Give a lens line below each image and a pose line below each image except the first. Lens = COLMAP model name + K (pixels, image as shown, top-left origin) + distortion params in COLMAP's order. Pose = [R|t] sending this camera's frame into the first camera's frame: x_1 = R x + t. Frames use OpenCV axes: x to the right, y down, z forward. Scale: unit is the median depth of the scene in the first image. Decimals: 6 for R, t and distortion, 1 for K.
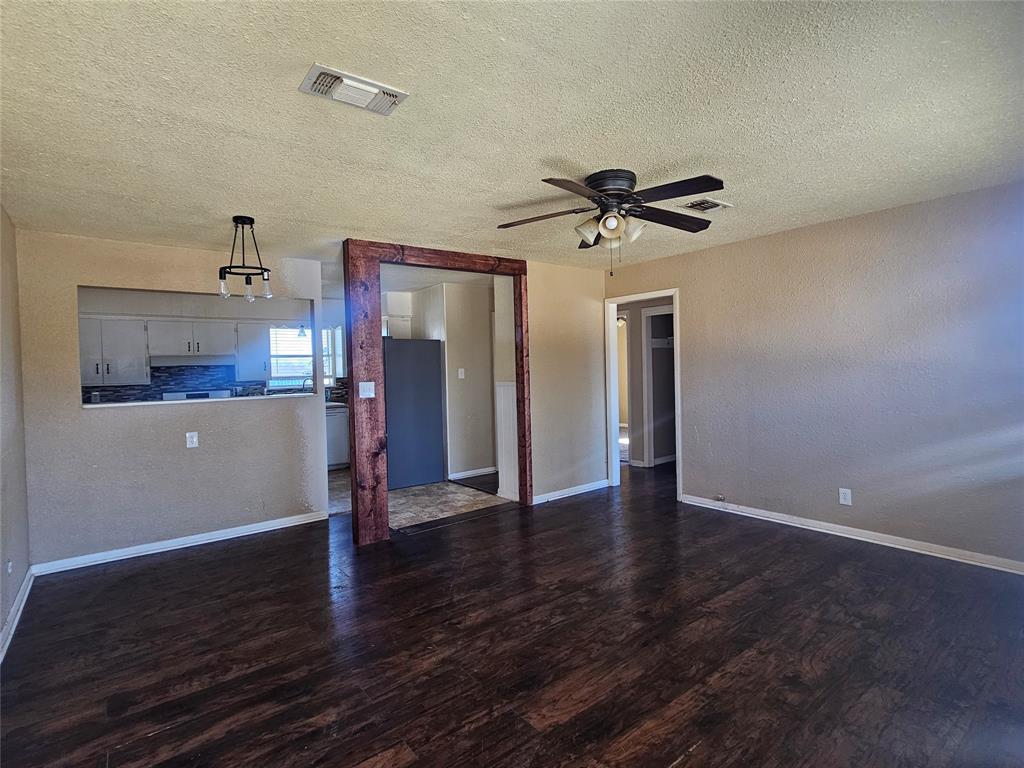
lens RADIAL K [[502.9, 0, 501.4], [0, 502.9, 383.0], [0, 0, 1]] dist [-0.001694, -0.000354]
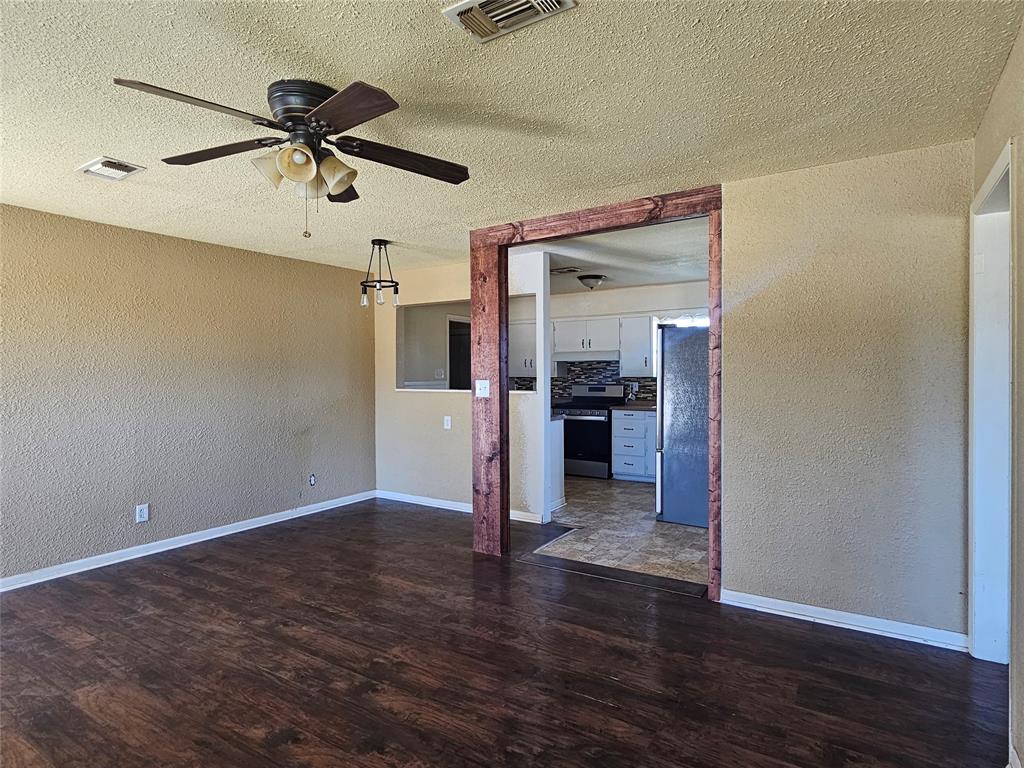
lens RADIAL K [[558.5, 0, 510.0], [0, 558.5, 383.3], [0, 0, 1]] dist [-0.000198, 0.000696]
pose [[0.351436, 0.040469, -0.935337, 0.620727], [-0.031156, 0.999017, 0.031519, -0.026307], [0.935693, 0.018064, 0.352352, 0.585170]]
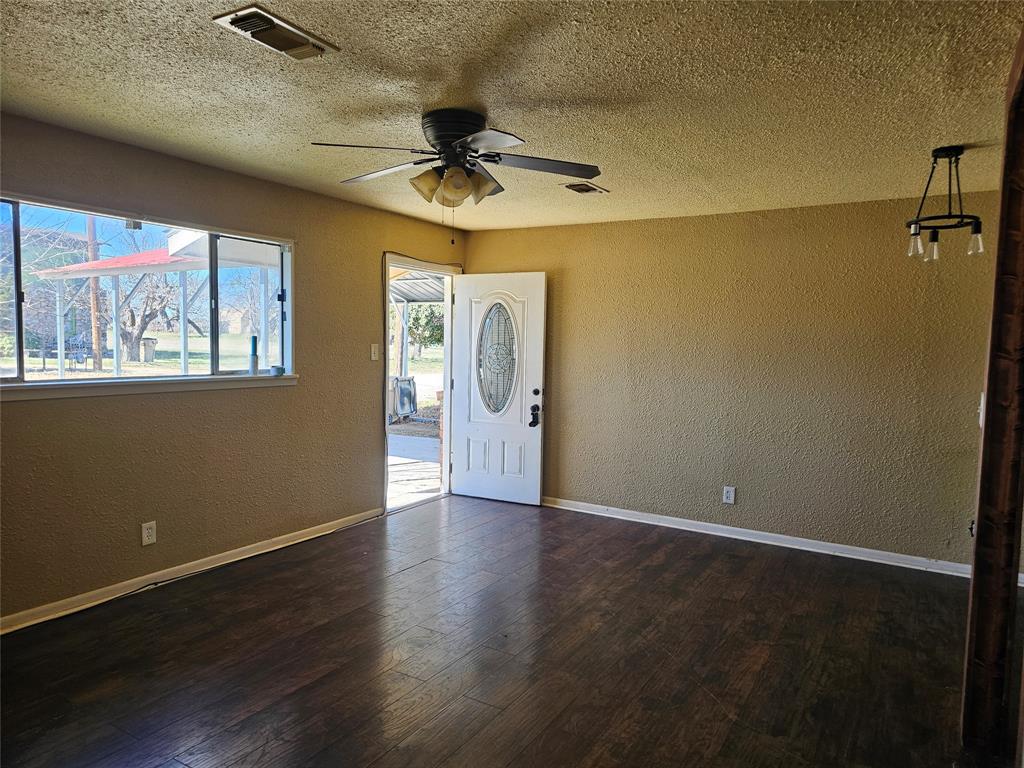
lens RADIAL K [[688.2, 0, 515.0], [0, 688.2, 384.1], [0, 0, 1]] dist [0.034305, -0.014966]
pose [[-0.928843, 0.032636, -0.369034, 0.323304], [-0.005305, 0.994838, 0.101333, -0.063778], [0.370436, 0.096080, -0.923875, 1.237151]]
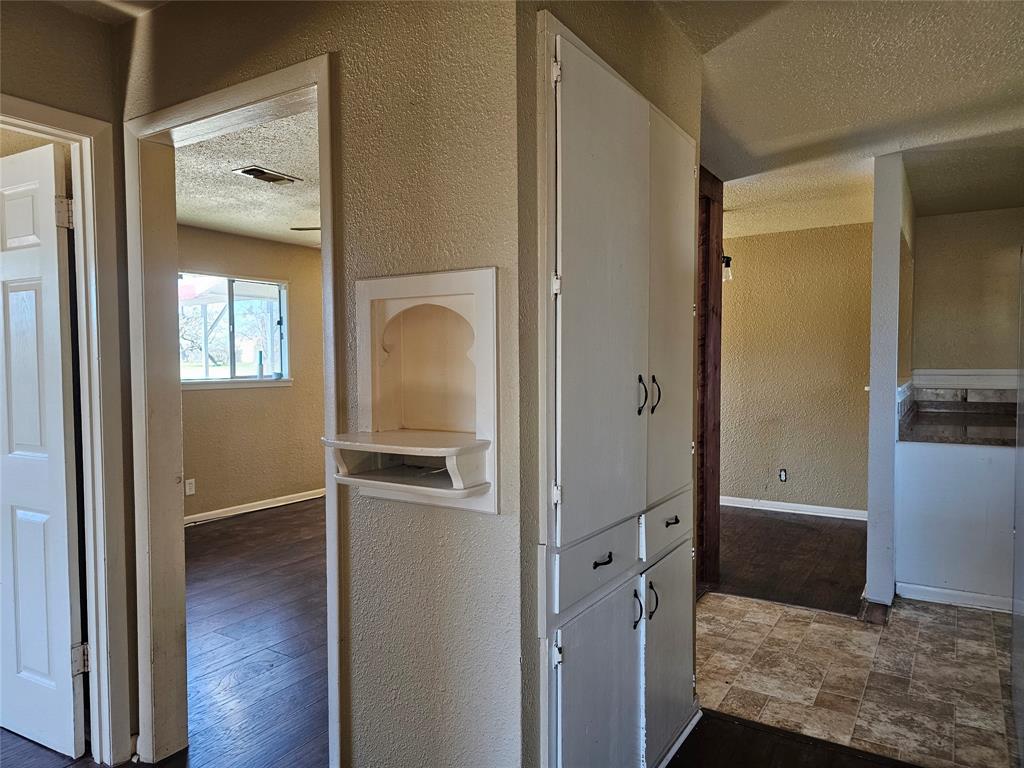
lens RADIAL K [[688.2, 0, 514.4], [0, 688.2, 385.3], [0, 0, 1]] dist [0.034305, -0.014966]
pose [[-0.933963, 0.047966, -0.354136, 0.321105], [0.023795, 0.997099, 0.072299, -0.049342], [0.356576, 0.059098, -0.932395, 1.638998]]
